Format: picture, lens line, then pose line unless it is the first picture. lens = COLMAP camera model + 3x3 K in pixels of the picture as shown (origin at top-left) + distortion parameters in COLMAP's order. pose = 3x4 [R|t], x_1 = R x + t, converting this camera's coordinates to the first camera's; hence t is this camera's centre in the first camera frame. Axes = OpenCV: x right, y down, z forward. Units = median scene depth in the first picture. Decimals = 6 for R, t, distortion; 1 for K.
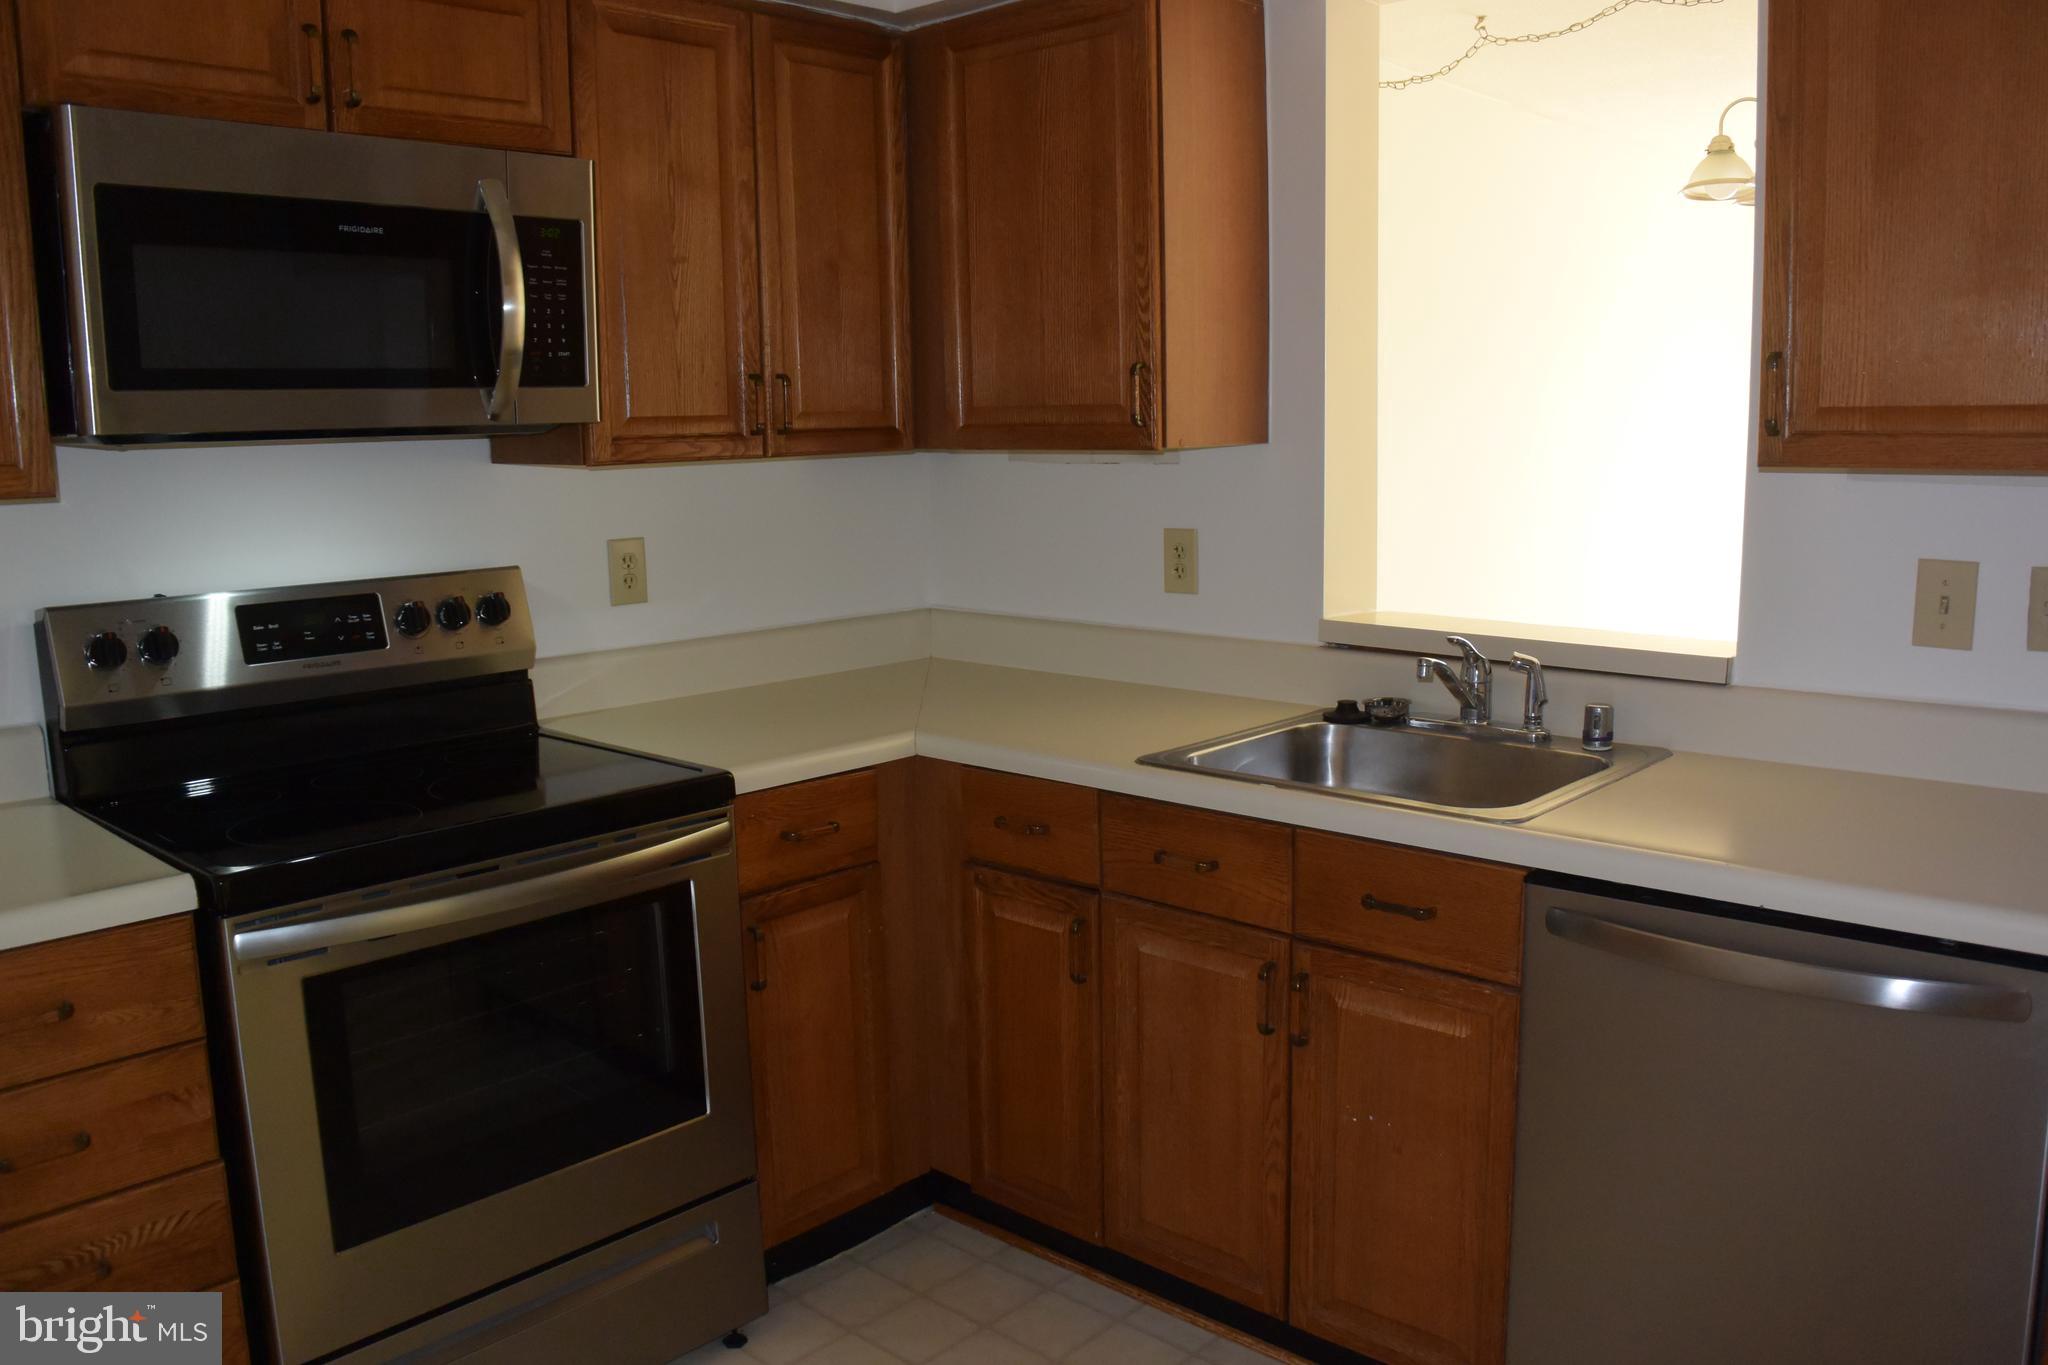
lens RADIAL K [[1609.7, 0, 1055.8], [0, 1609.7, 677.8], [0, 0, 1]] dist [-0.133281, 0.094224]
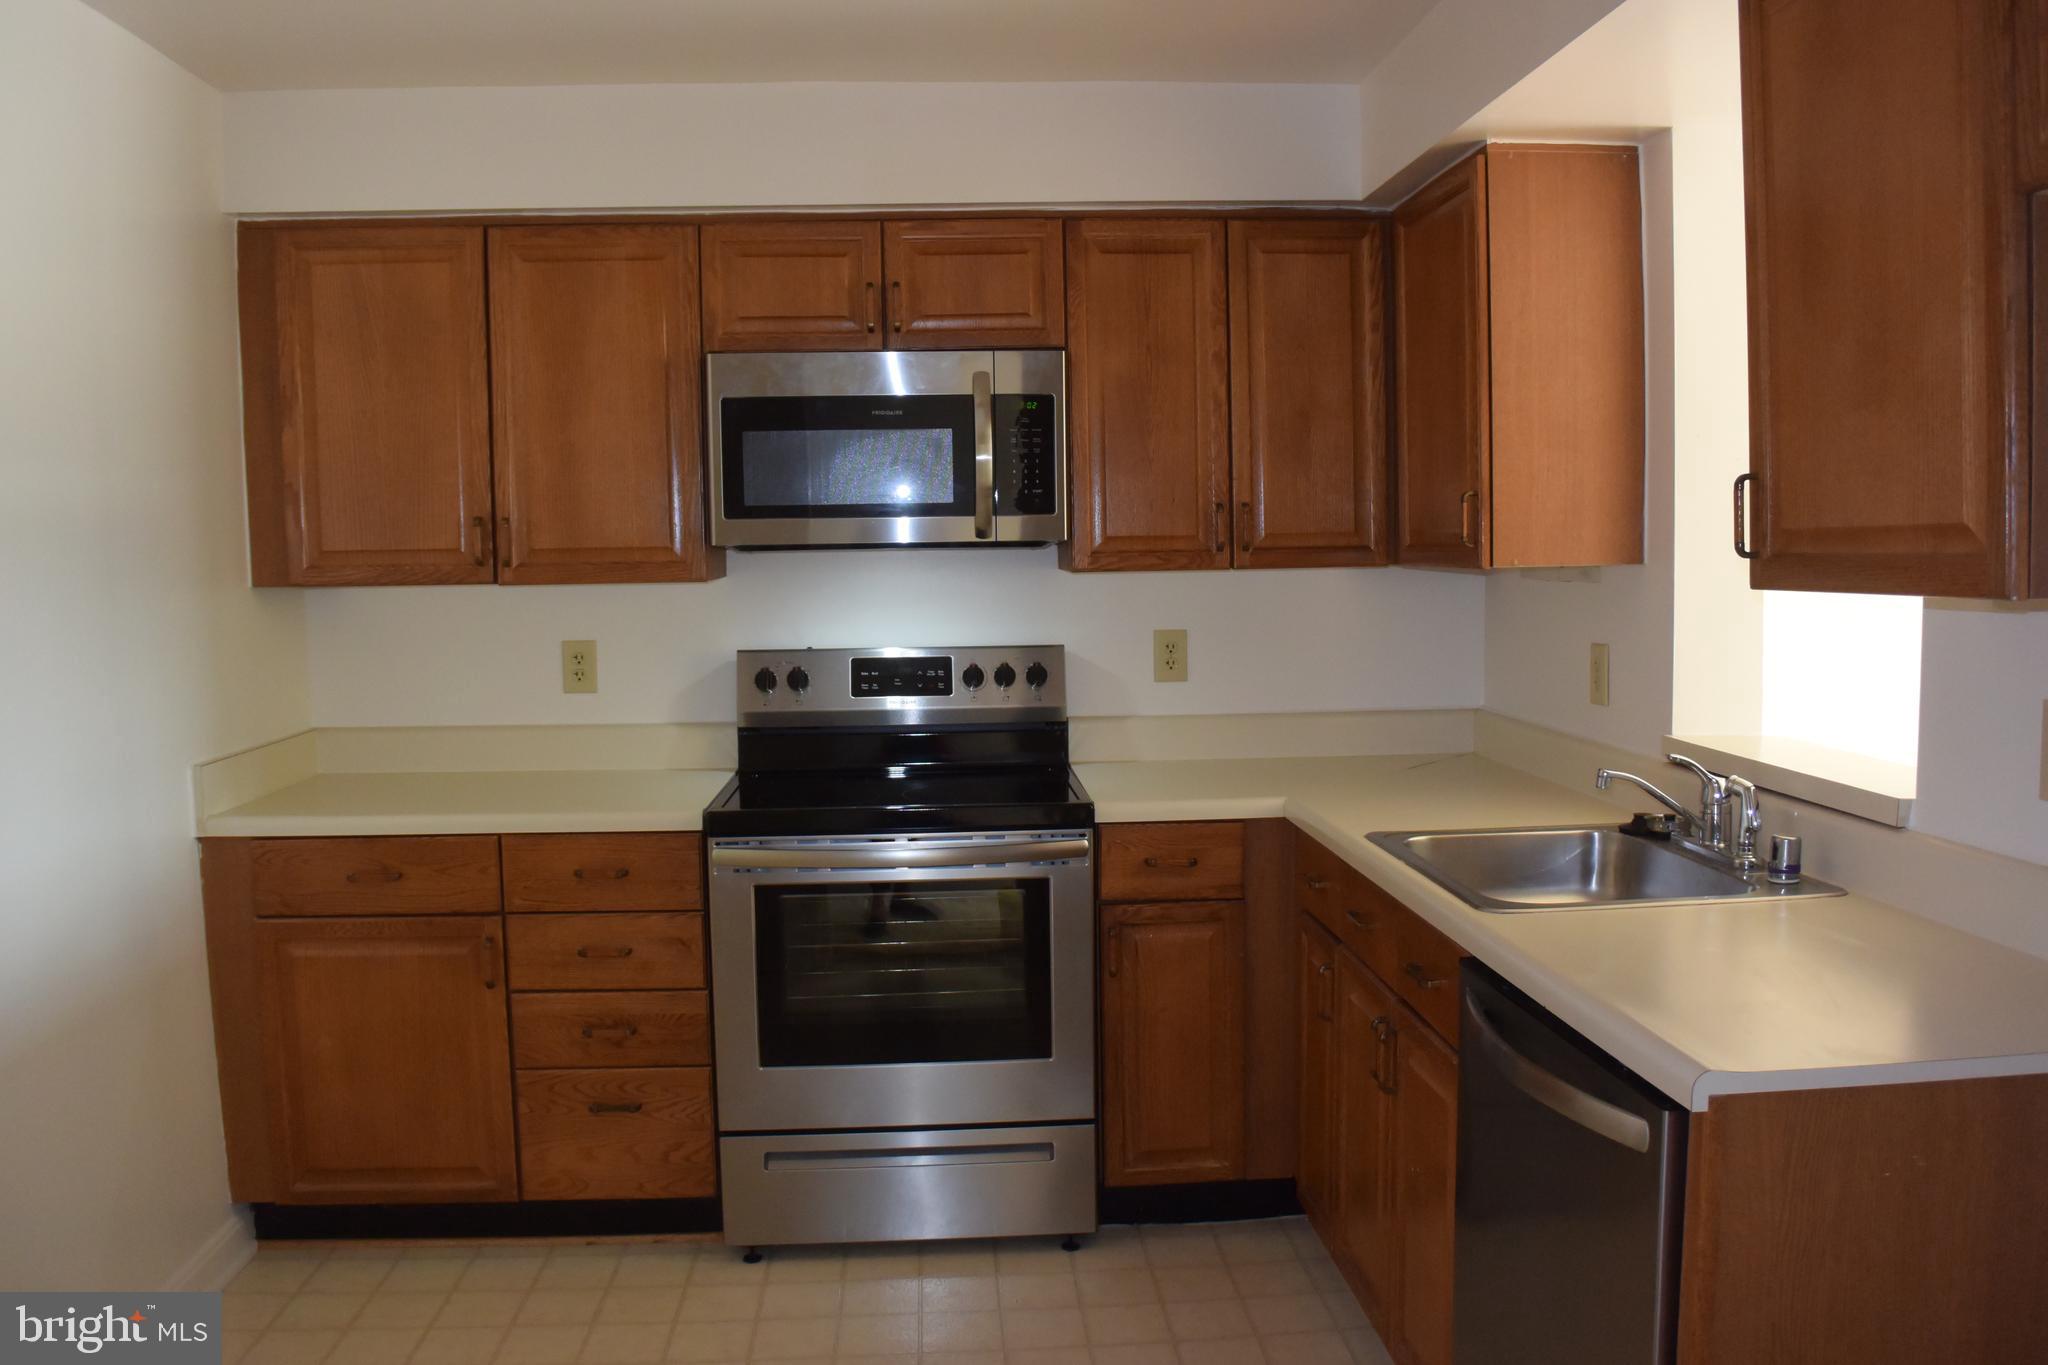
lens RADIAL K [[1609.7, 0, 1055.8], [0, 1609.7, 677.8], [0, 0, 1]] dist [-0.133281, 0.094224]
pose [[0.729076, 0.059238, -0.681865, 0.632168], [-0.105966, 0.994005, -0.026948, -0.005336], [0.676180, 0.091902, 0.730982, -0.003835]]
